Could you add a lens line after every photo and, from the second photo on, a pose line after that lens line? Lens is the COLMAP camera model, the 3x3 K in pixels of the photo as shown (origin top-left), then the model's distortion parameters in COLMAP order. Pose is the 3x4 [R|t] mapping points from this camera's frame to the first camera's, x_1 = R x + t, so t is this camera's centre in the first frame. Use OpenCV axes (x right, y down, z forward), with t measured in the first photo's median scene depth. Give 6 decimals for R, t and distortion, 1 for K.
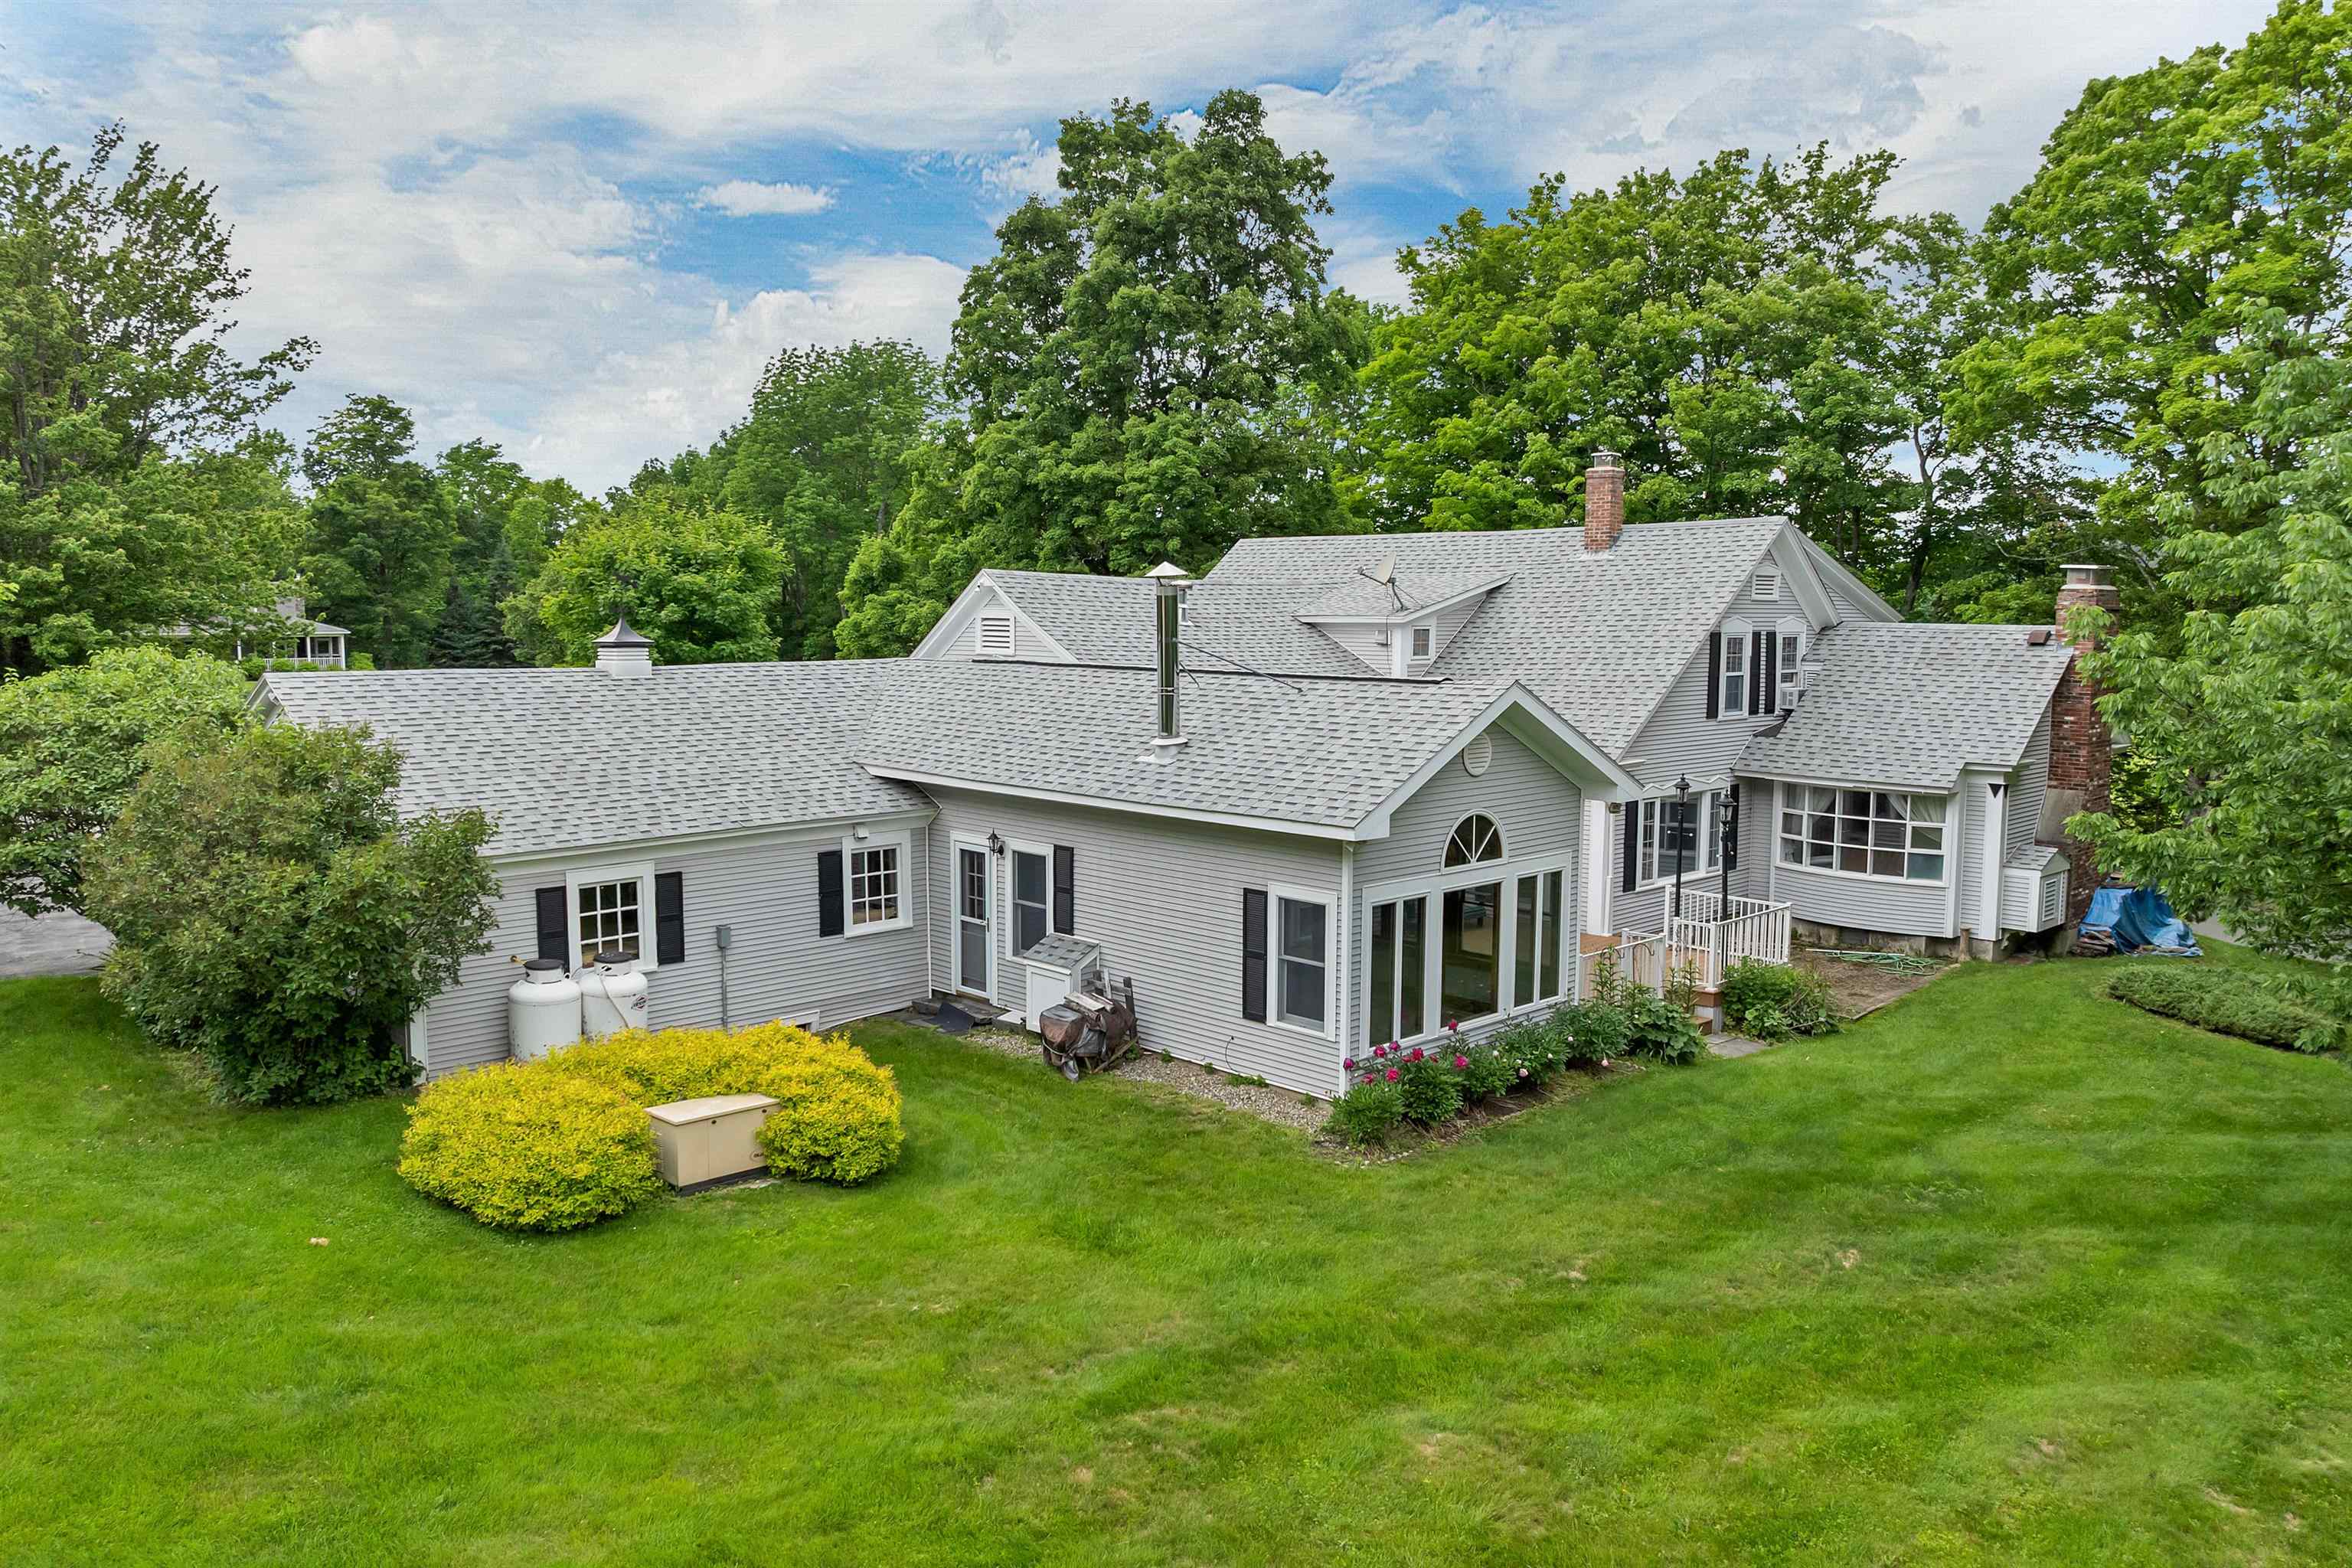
lens RADIAL K [[1703.3, 0, 1176.4], [0, 1703.3, 786.8], [0, 0, 1]] dist [-0.003341, -0.002017]
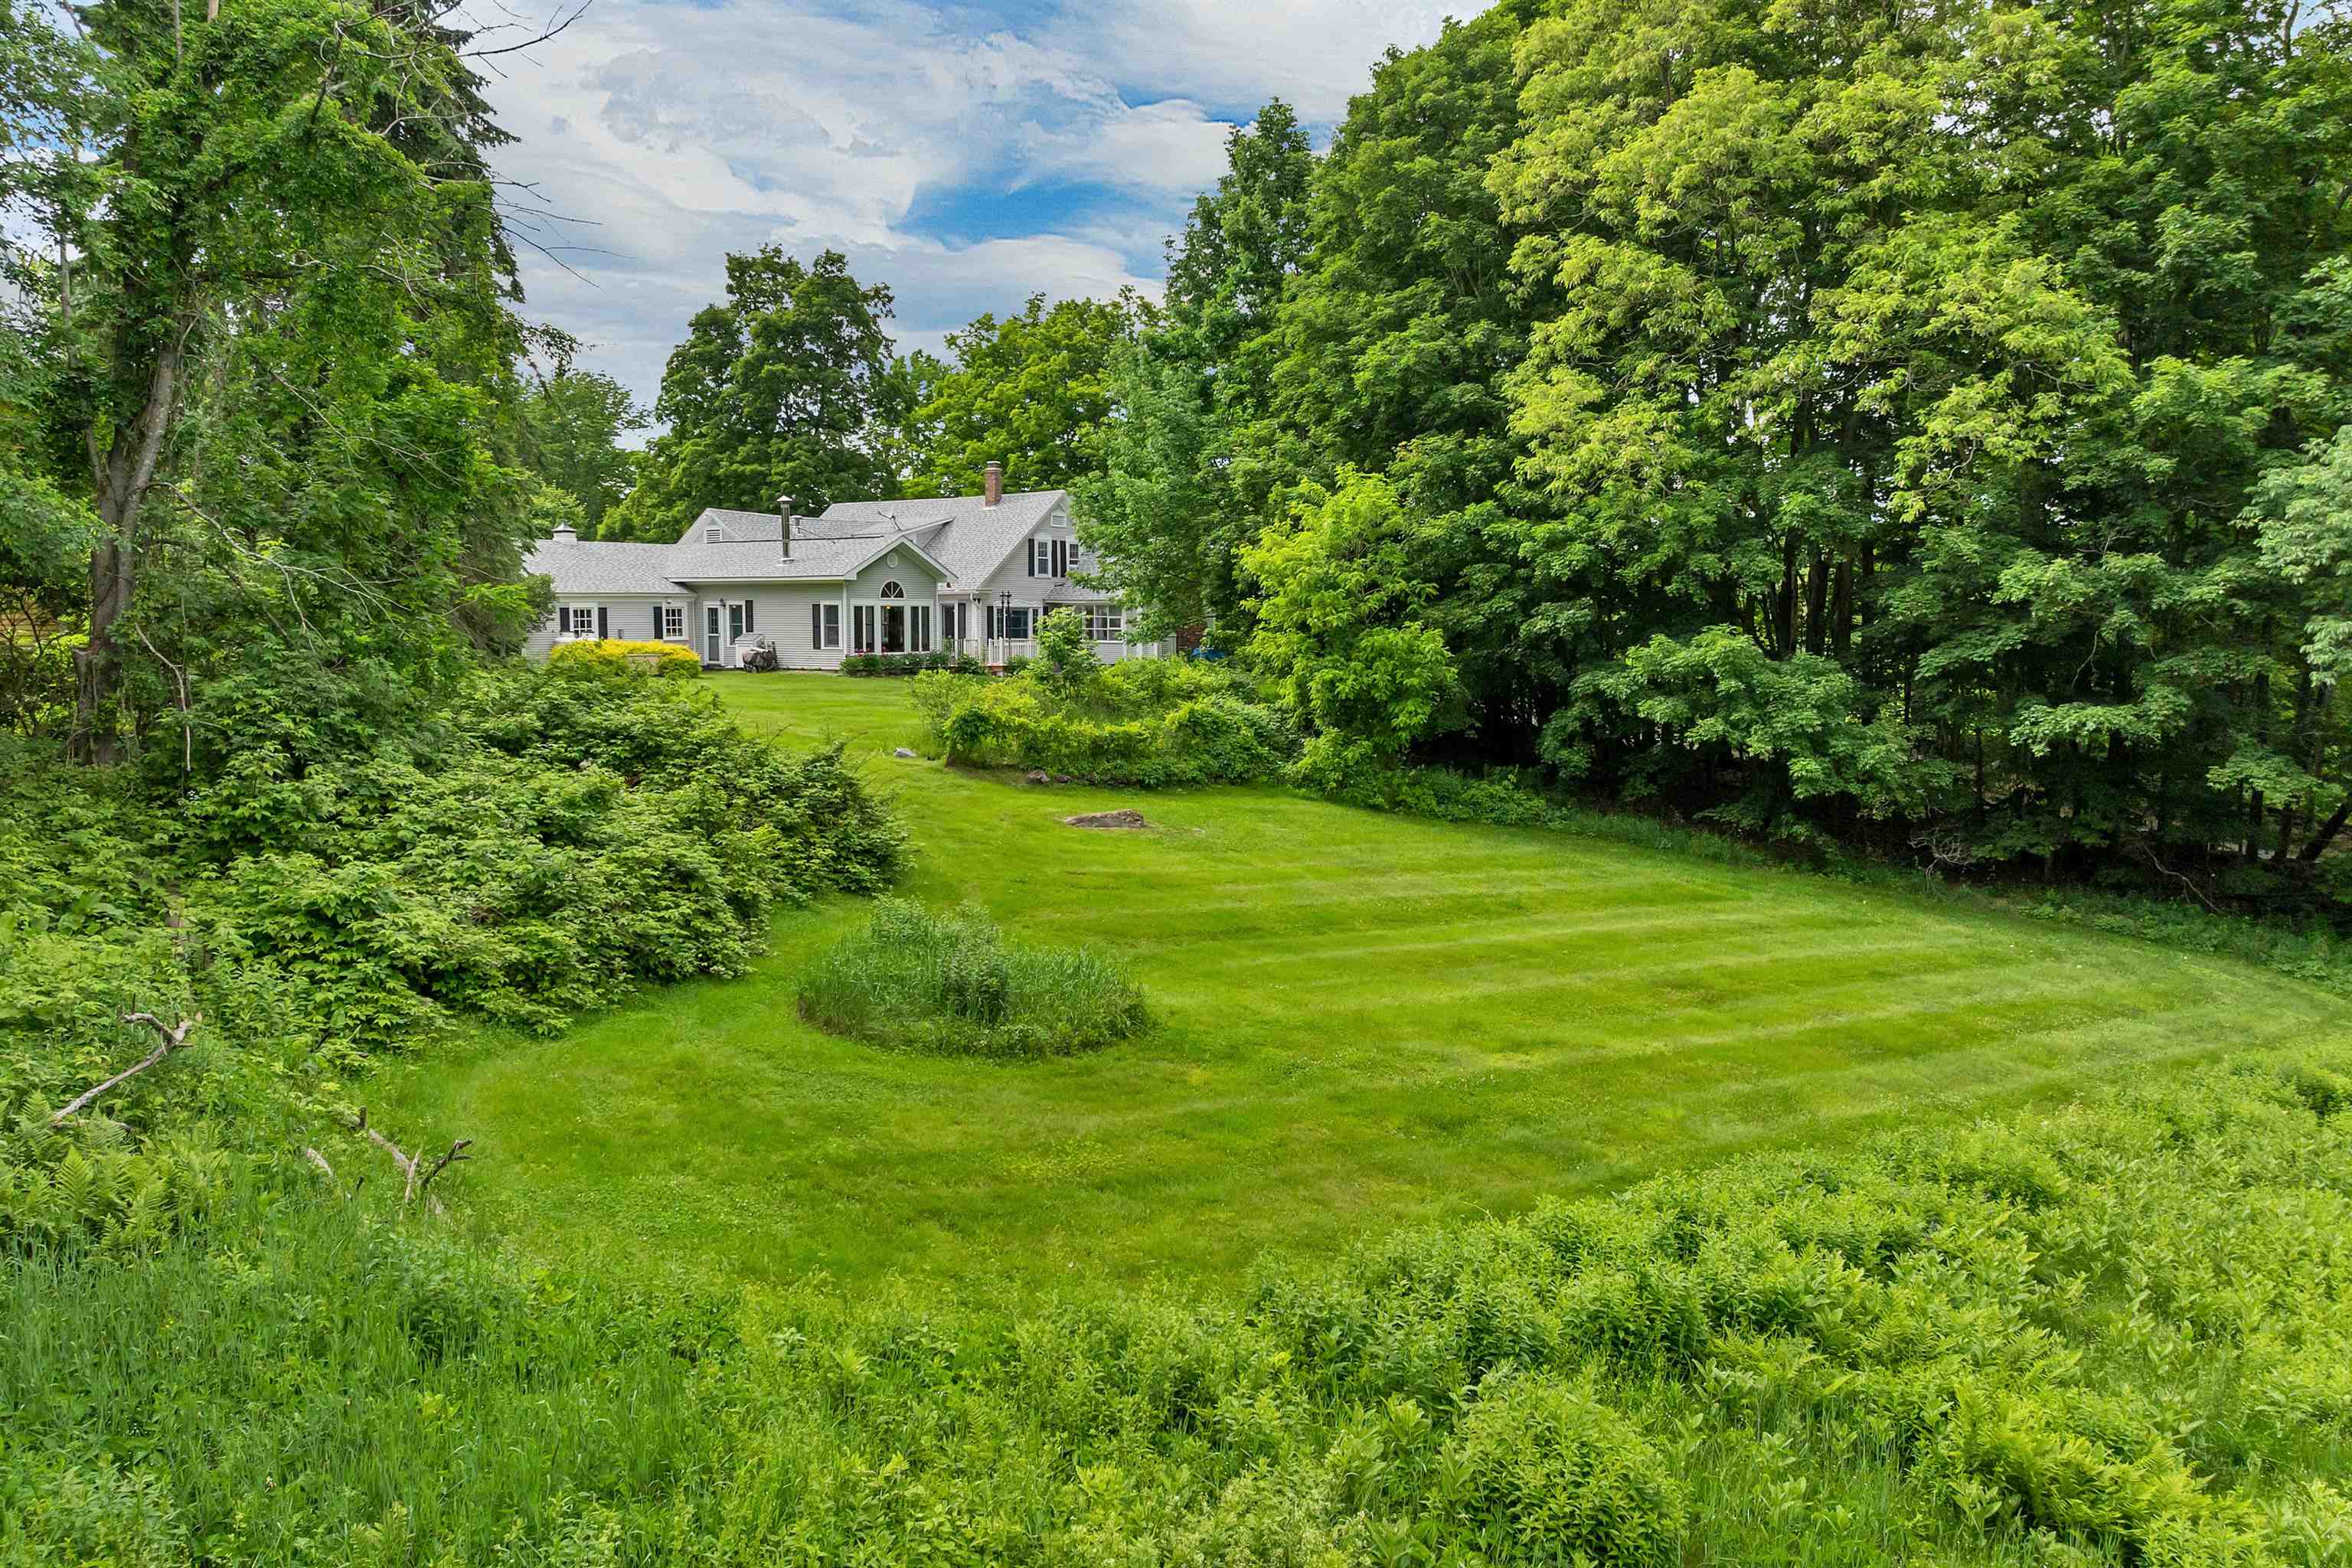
lens RADIAL K [[1703.3, 0, 1177.7], [0, 1703.3, 780.4], [0, 0, 1]] dist [-0.003341, -0.002017]
pose [[0.980335, -0.020767, 0.196243, 0.045068], [0.022703, 0.999713, -0.007622, 0.244699], [-0.196029, 0.011927, 0.980526, -1.234389]]
